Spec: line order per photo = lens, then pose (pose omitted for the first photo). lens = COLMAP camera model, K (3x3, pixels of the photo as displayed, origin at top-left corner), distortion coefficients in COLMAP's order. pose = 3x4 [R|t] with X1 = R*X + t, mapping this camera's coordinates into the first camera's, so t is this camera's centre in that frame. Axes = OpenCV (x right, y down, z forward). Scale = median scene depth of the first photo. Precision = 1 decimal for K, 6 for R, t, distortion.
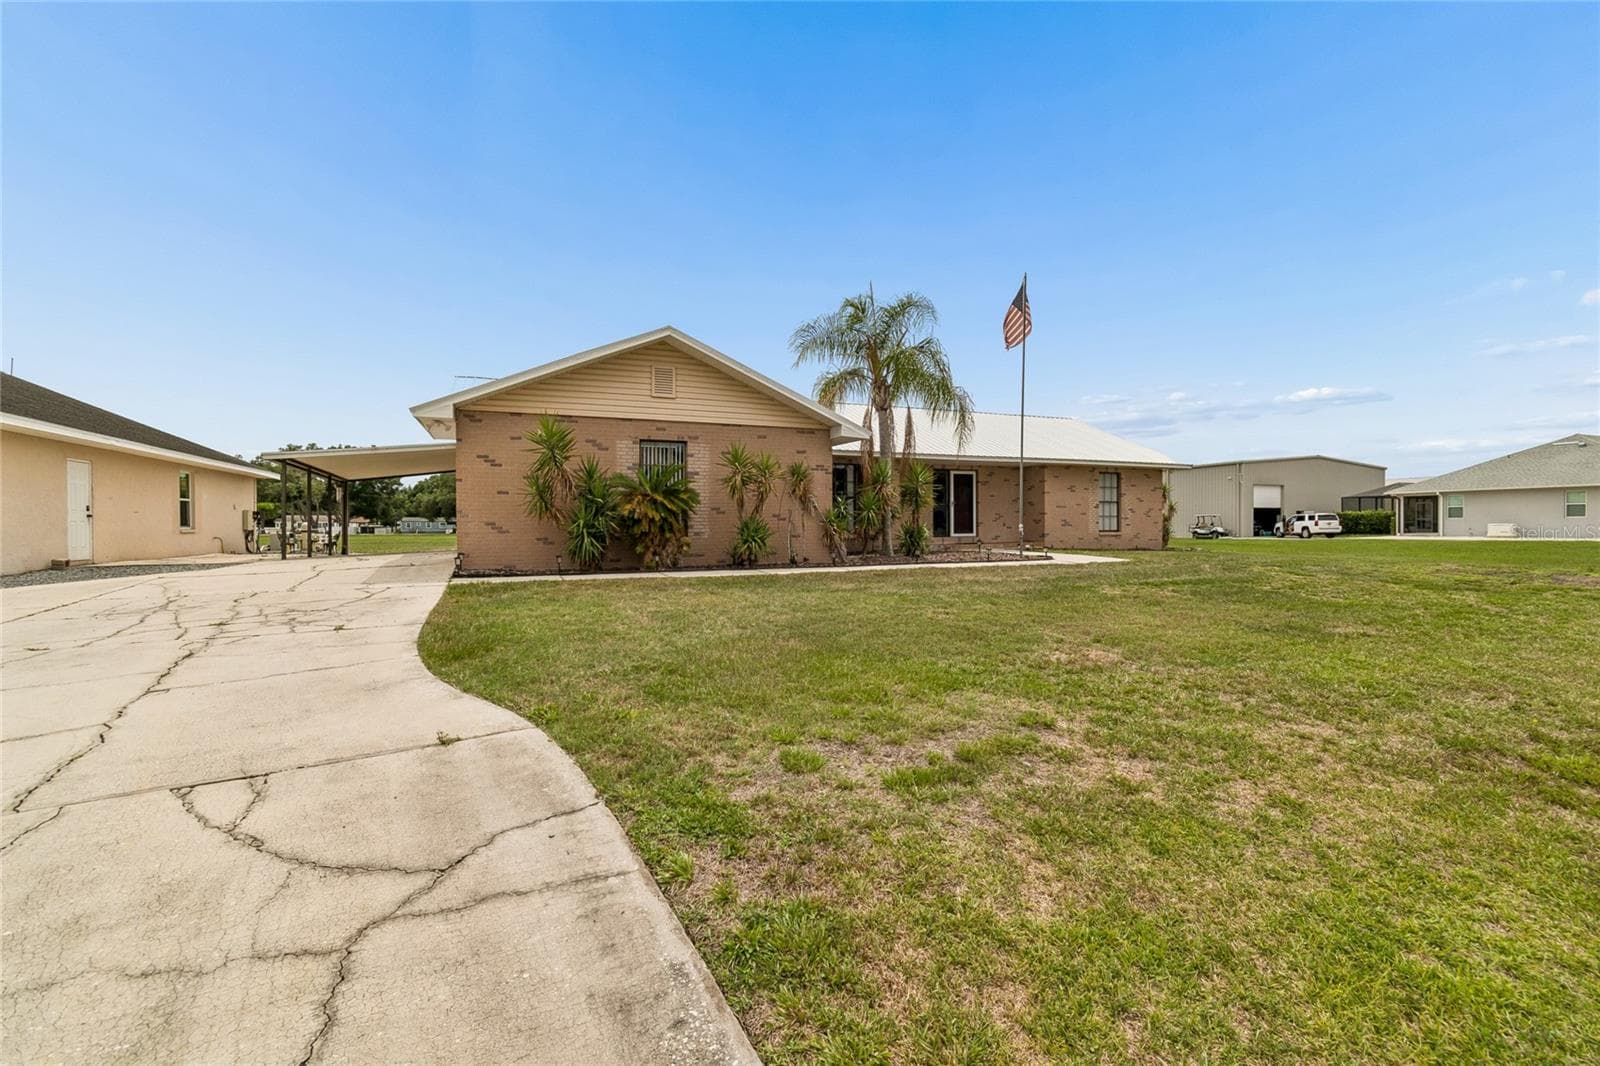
lens RADIAL K [[706.9, 0, 804.9], [0, 706.9, 532.9], [0, 0, 1]] dist [-0.002375, -0.000176]
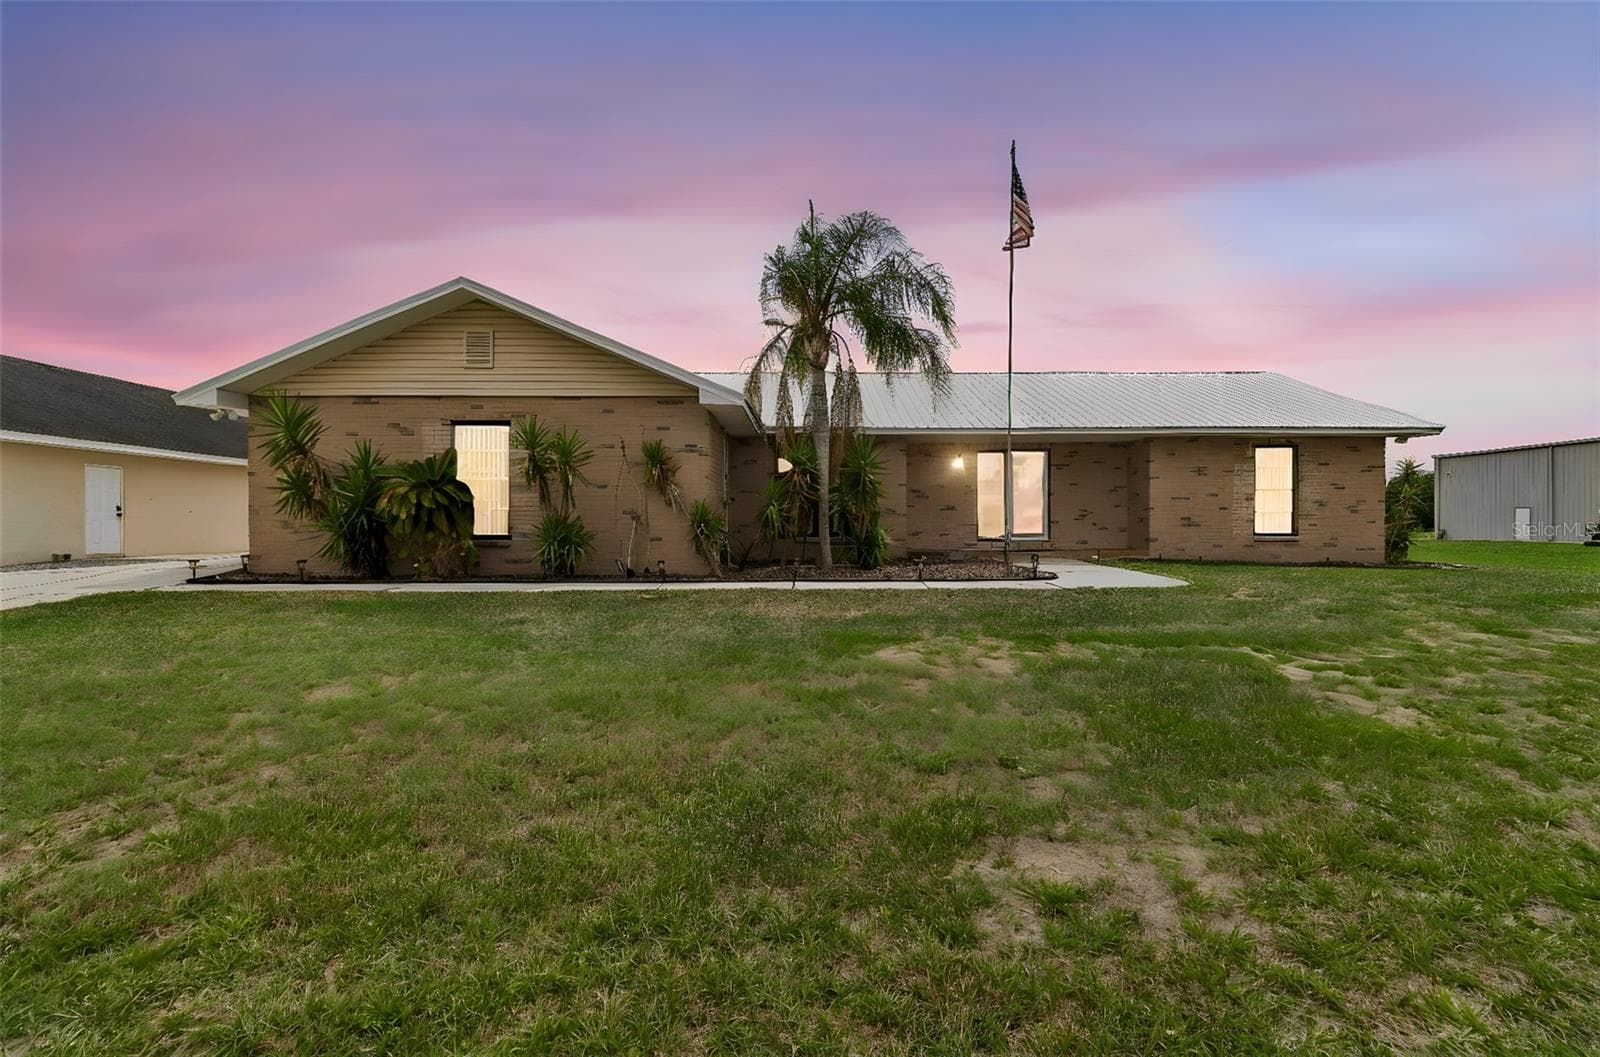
lens RADIAL K [[708.4, 0, 805.2], [0, 708.4, 520.1], [0, 0, 1]] dist [0.002676, -0.000458]
pose [[0.927306, -0.000600, -0.374304, 0.435049], [-0.005729, 0.999859, -0.015795, -0.005283], [0.374261, 0.016791, 0.927171, 0.372149]]
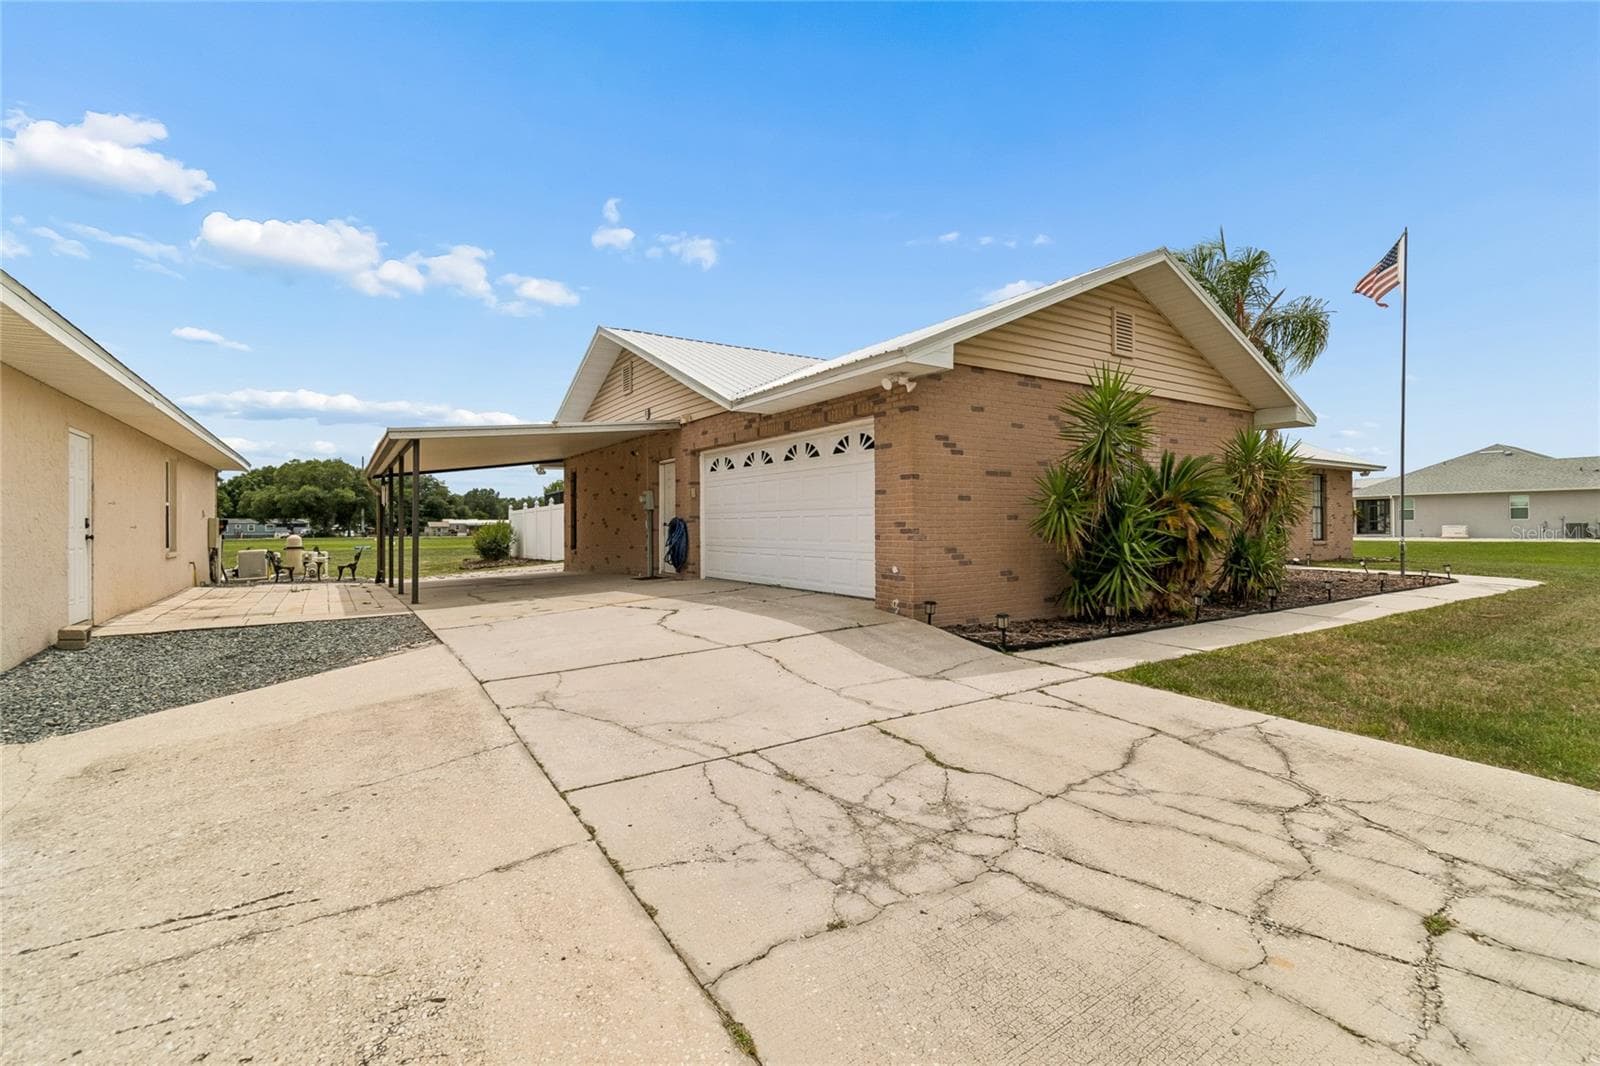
lens RADIAL K [[718.2, 0, 799.4], [0, 718.2, 518.4], [0, 0, 1]] dist [-0.004747, 0.000172]
pose [[0.981620, -0.001786, 0.190839, -0.607559], [0.005538, 0.999802, -0.019127, -0.025467], [-0.190767, 0.019832, 0.981435, 0.378275]]
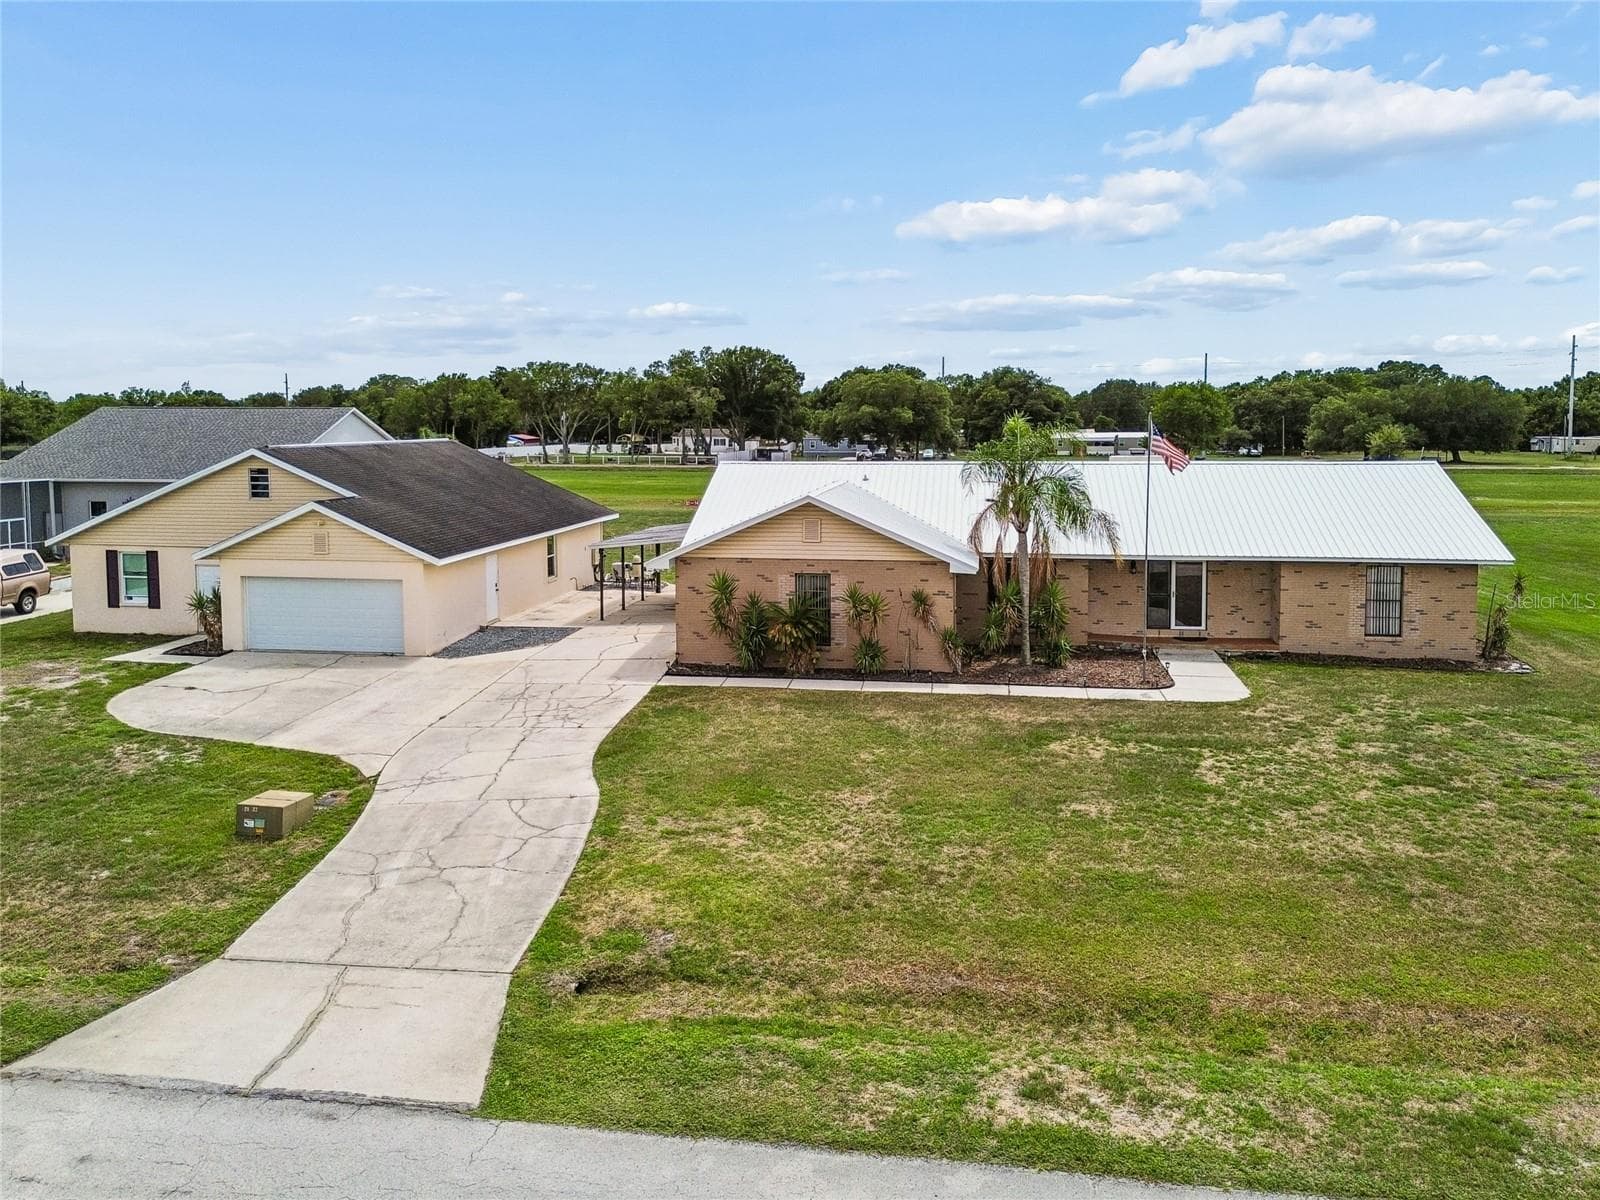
lens RADIAL K [[1146.2, 0, 810.6], [0, 1146.2, 503.4], [0, 0, 1]] dist [0.056187, -0.045915]
pose [[0.861331, 0.036934, -0.506700, 0.849999], [-0.004598, 0.997880, 0.064922, -0.387288], [0.508023, -0.053589, 0.859675, -0.811784]]
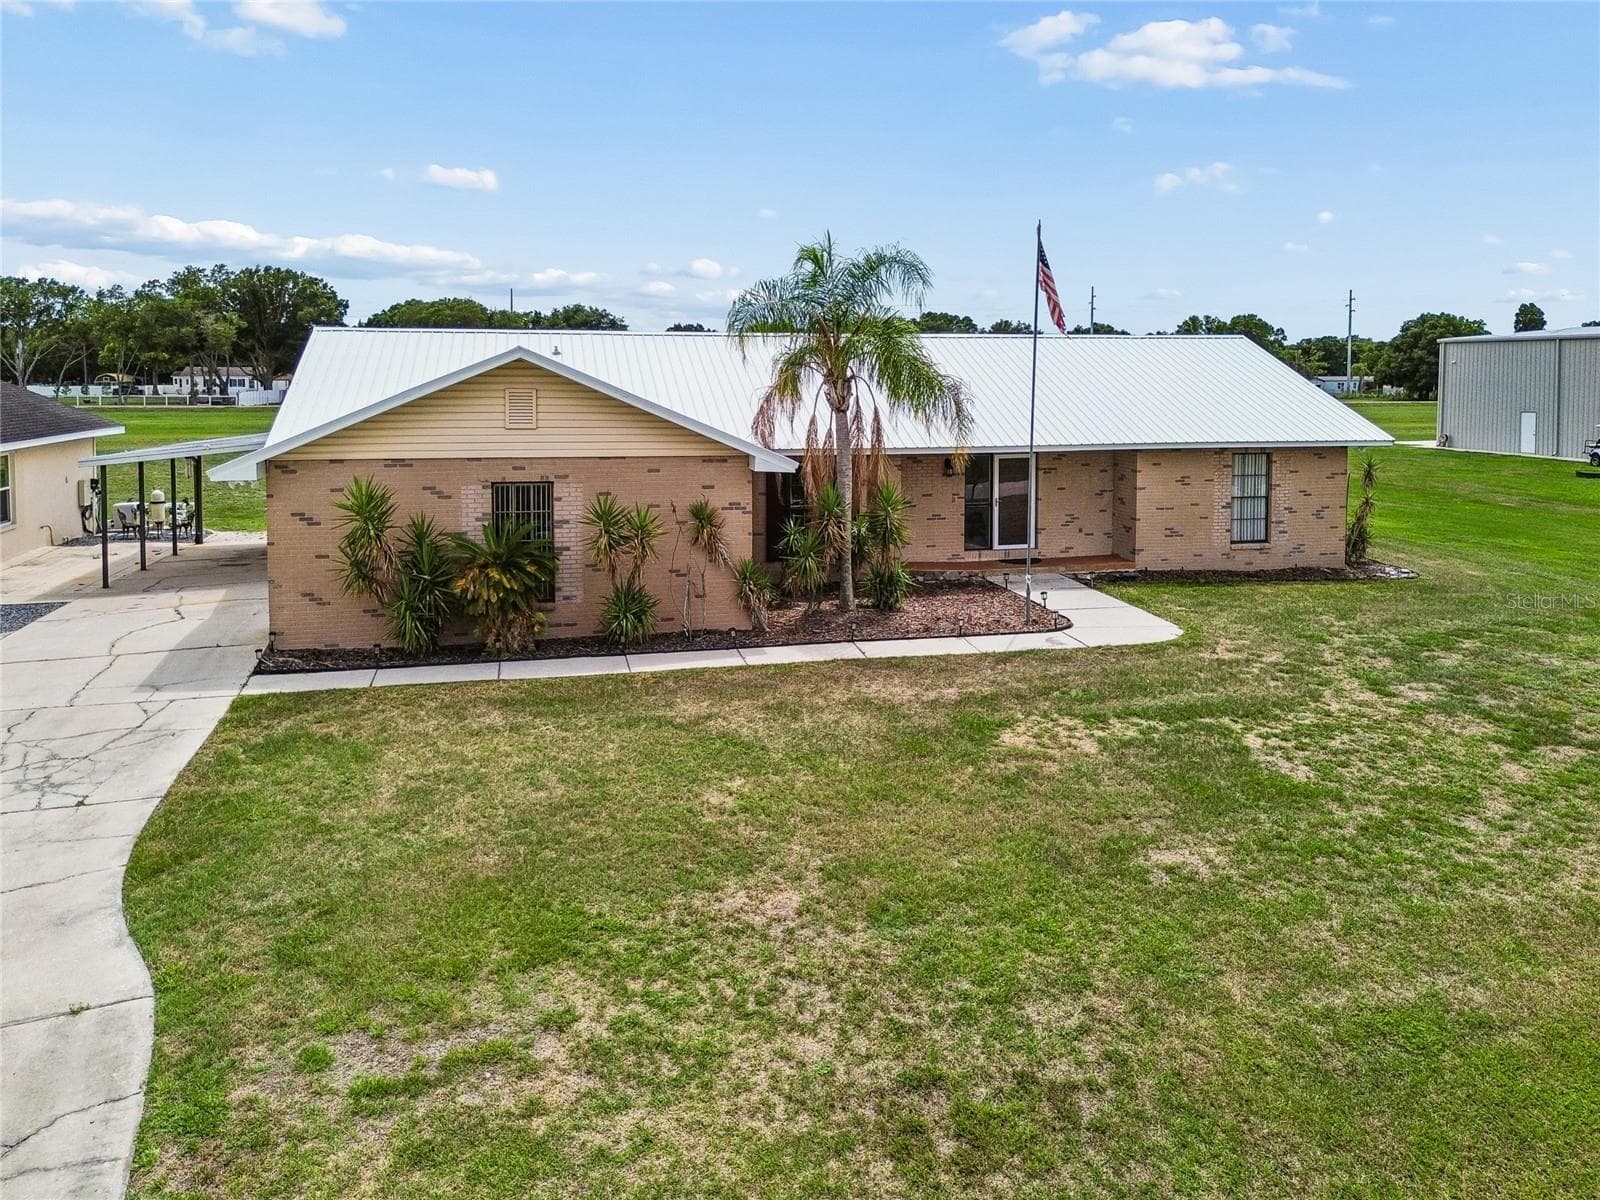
lens RADIAL K [[1180.3, 0, 799.1], [0, 1180.3, 441.7], [0, 0, 1]] dist [0.044851, -0.032191]
pose [[0.986325, 0.015035, -0.164128, 0.312393], [-0.006740, 0.998677, 0.050978, -0.237290], [0.164677, -0.049174, 0.985121, -0.244402]]
